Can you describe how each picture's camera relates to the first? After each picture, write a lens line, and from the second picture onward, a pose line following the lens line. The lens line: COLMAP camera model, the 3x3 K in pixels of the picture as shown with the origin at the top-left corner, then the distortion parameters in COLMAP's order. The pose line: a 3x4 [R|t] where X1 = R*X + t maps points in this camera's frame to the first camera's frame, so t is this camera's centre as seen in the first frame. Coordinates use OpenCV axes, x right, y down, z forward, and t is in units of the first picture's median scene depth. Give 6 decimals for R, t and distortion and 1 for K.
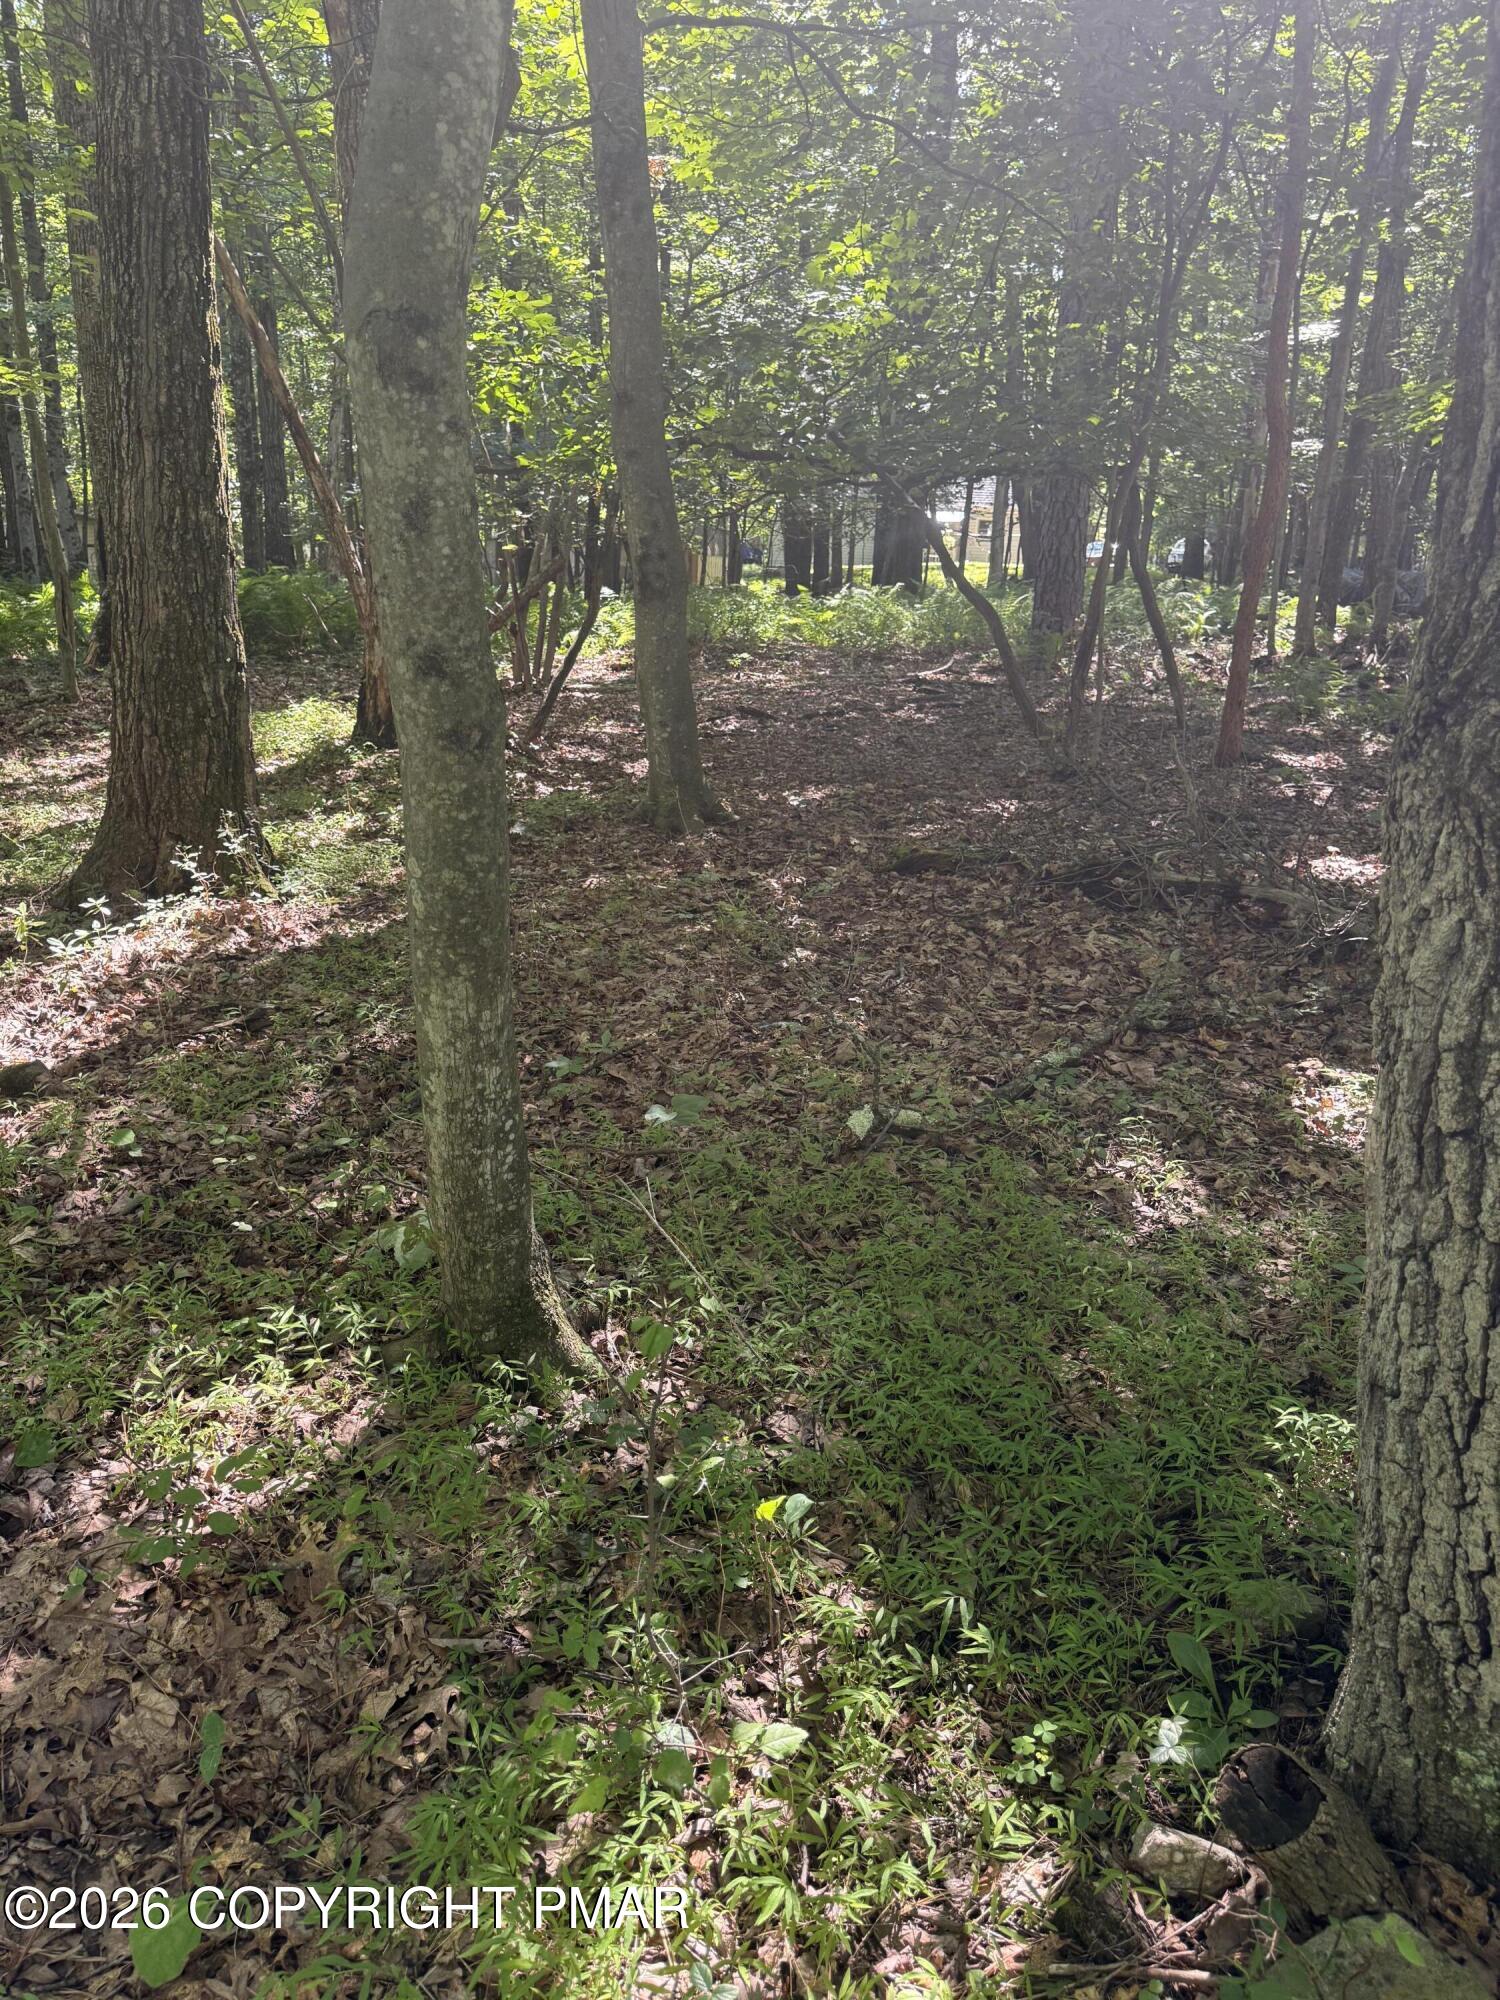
lens RADIAL K [[1375.9, 0, 751.7], [0, 1375.9, 978.9], [0, 0, 1]] dist [0.168205, -0.366132]
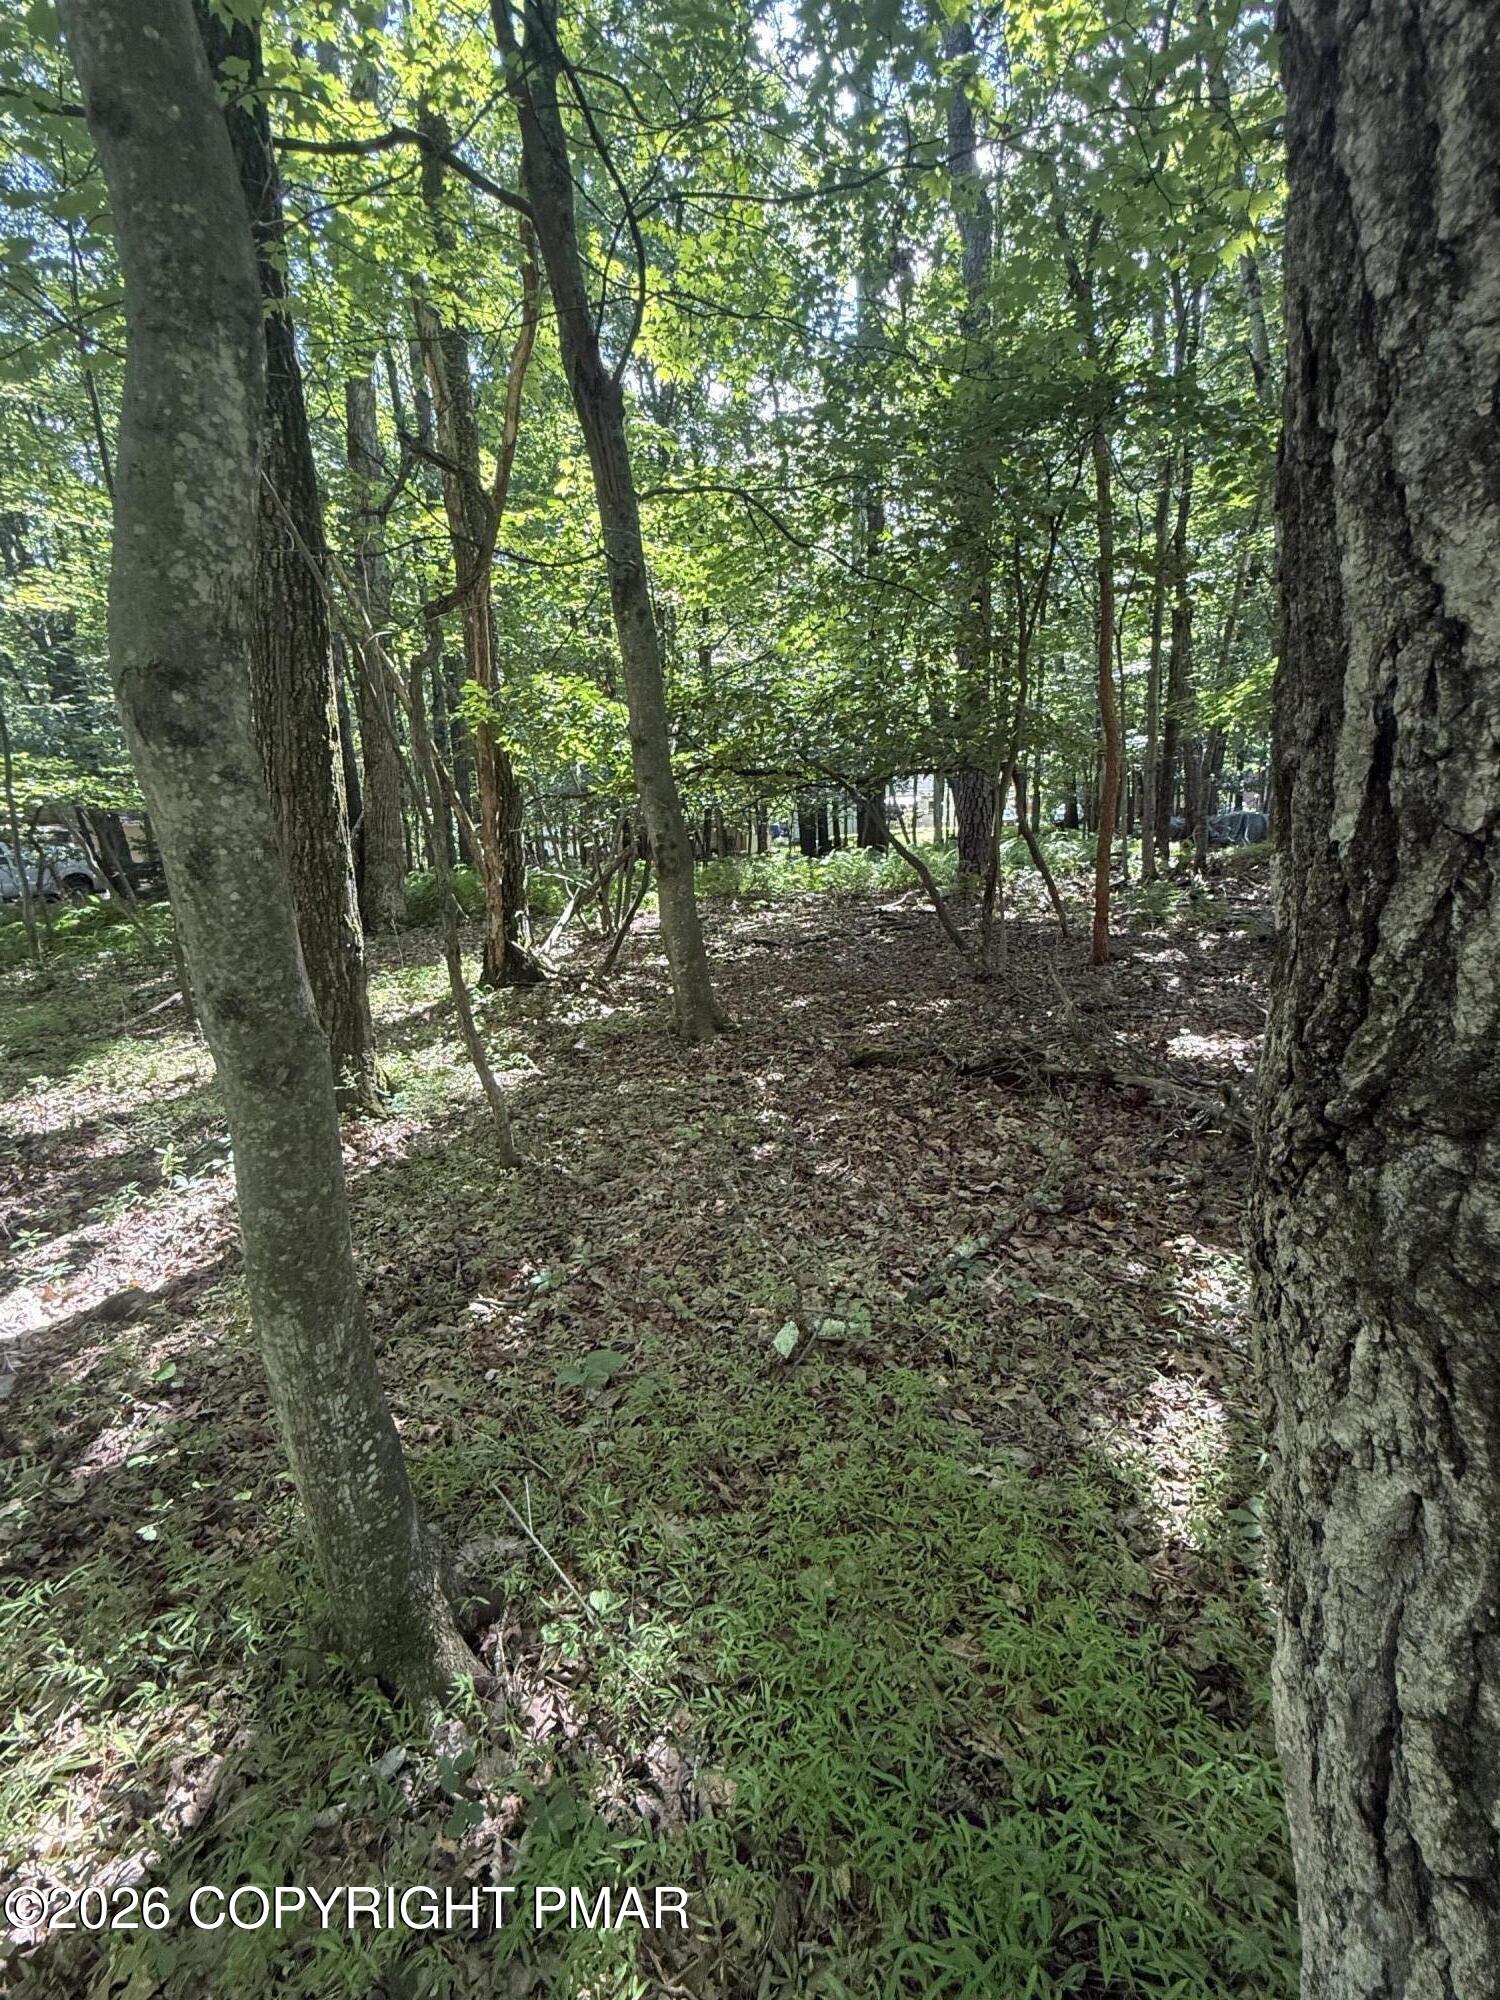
lens RADIAL K [[920.6, 0, 754.0], [0, 920.6, 996.2], [0, 0, 1]] dist [-0.000775, 0.000187]
pose [[0.997092, -0.060689, -0.046083, 0.062874], [0.054769, 0.991218, -0.120363, -0.050061], [0.052983, 0.117489, 0.991660, 0.138895]]
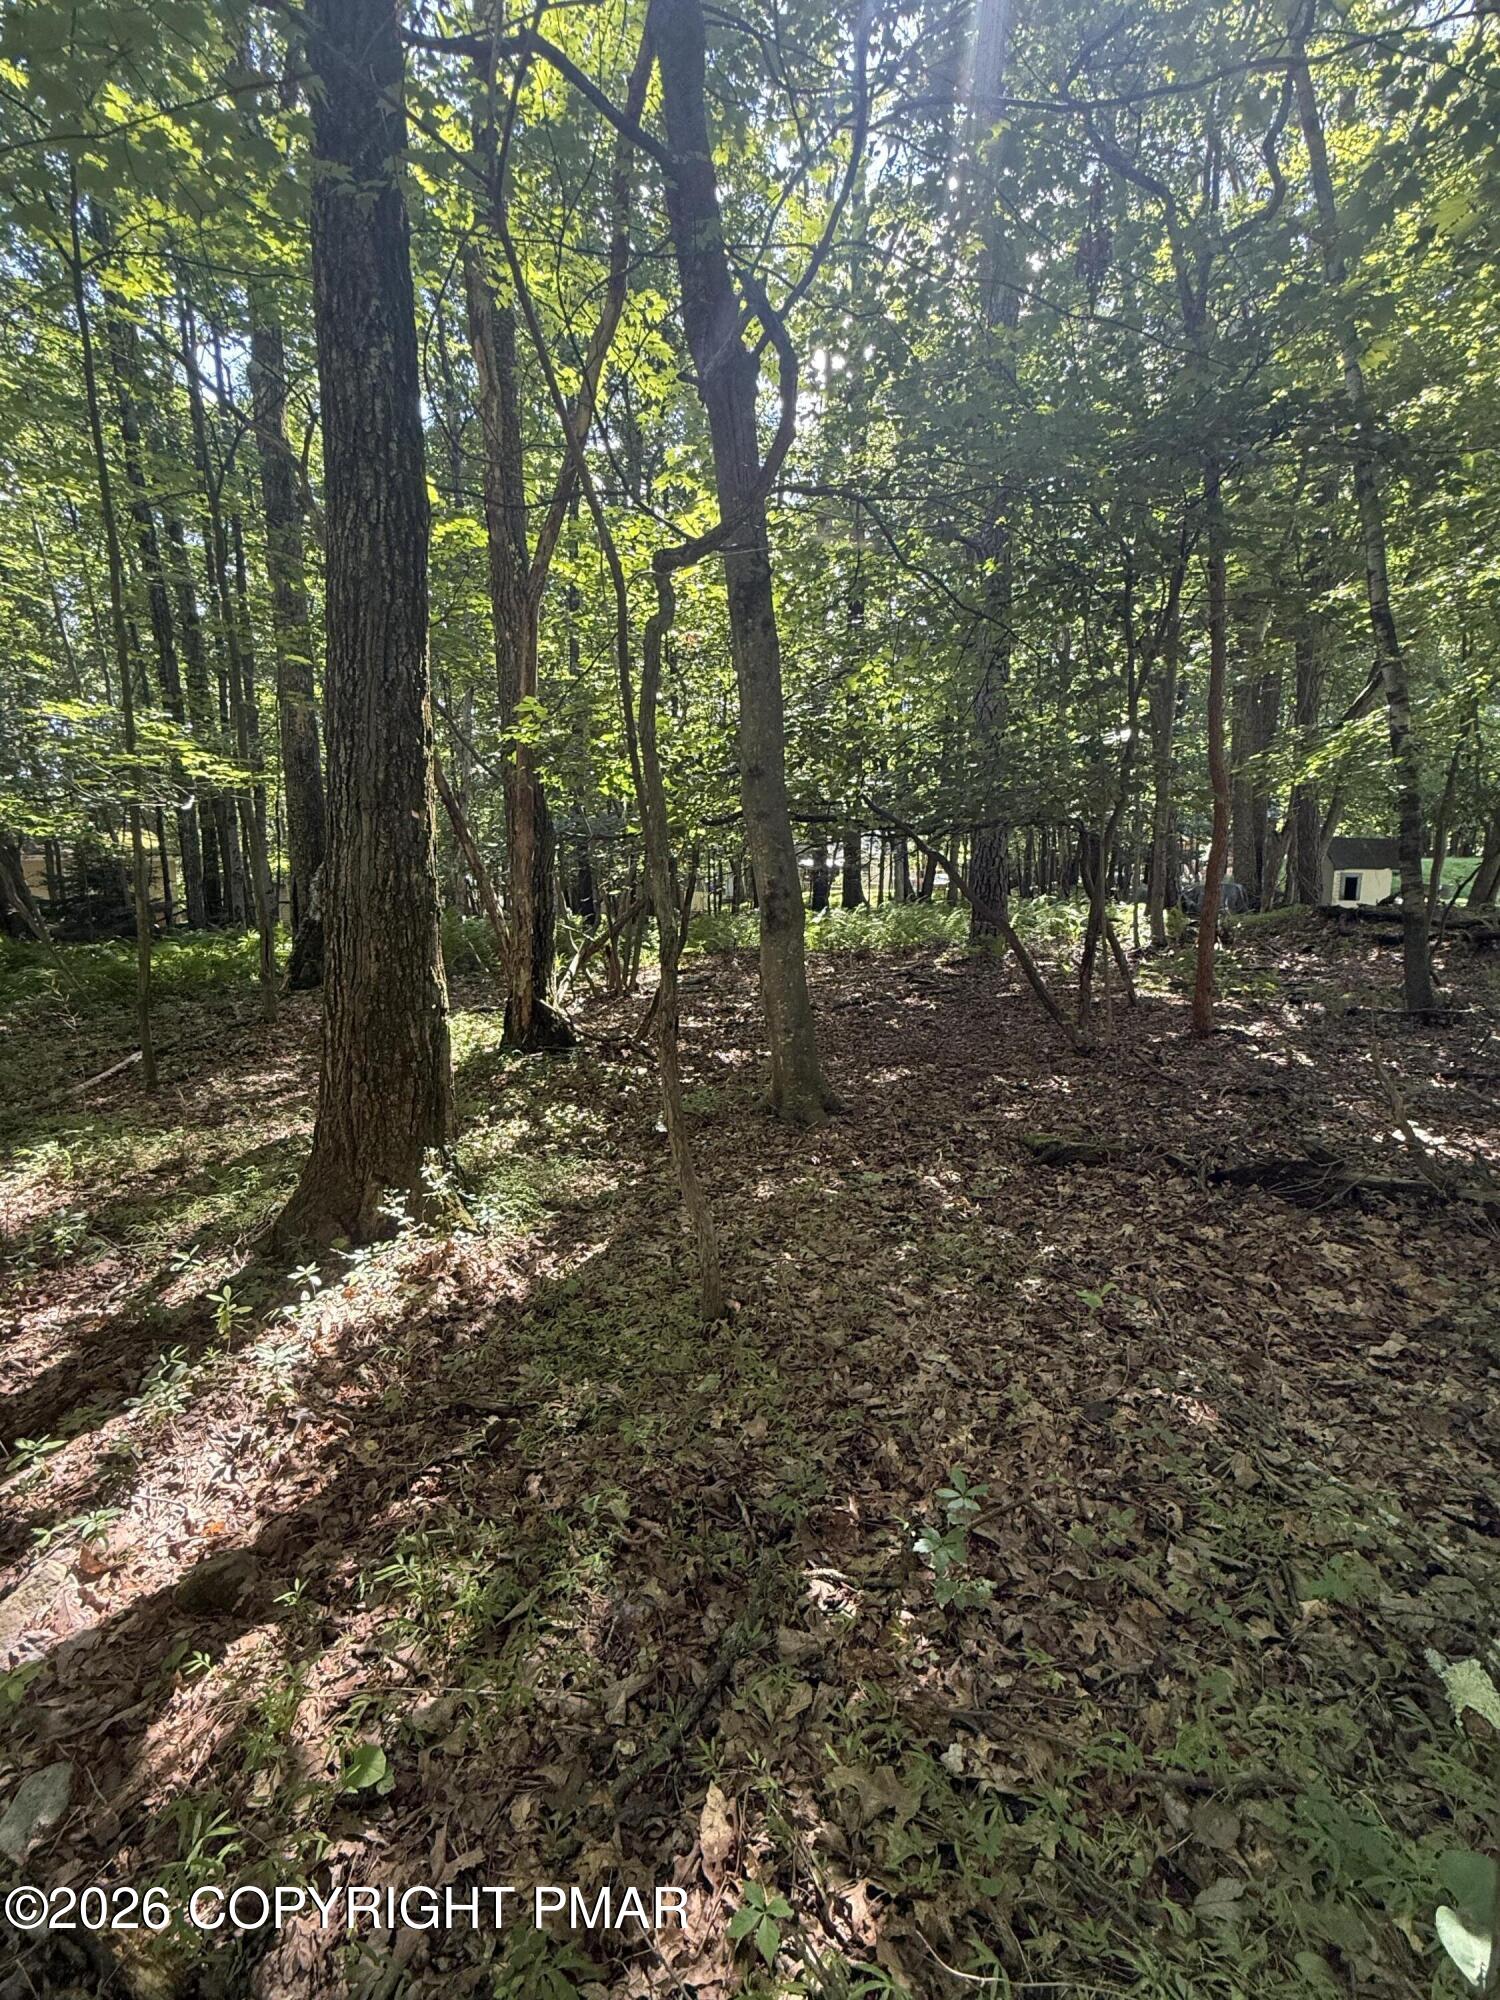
lens RADIAL K [[920.2, 0, 750.0], [0, 920.2, 1000.0], [0, 0, 1]] dist [0.000568, -0.000426]
pose [[0.998079, -0.043309, 0.044310, -0.168859], [0.050349, 0.983703, -0.172610, -0.102600], [-0.036112, 0.174509, 0.983993, 0.310176]]
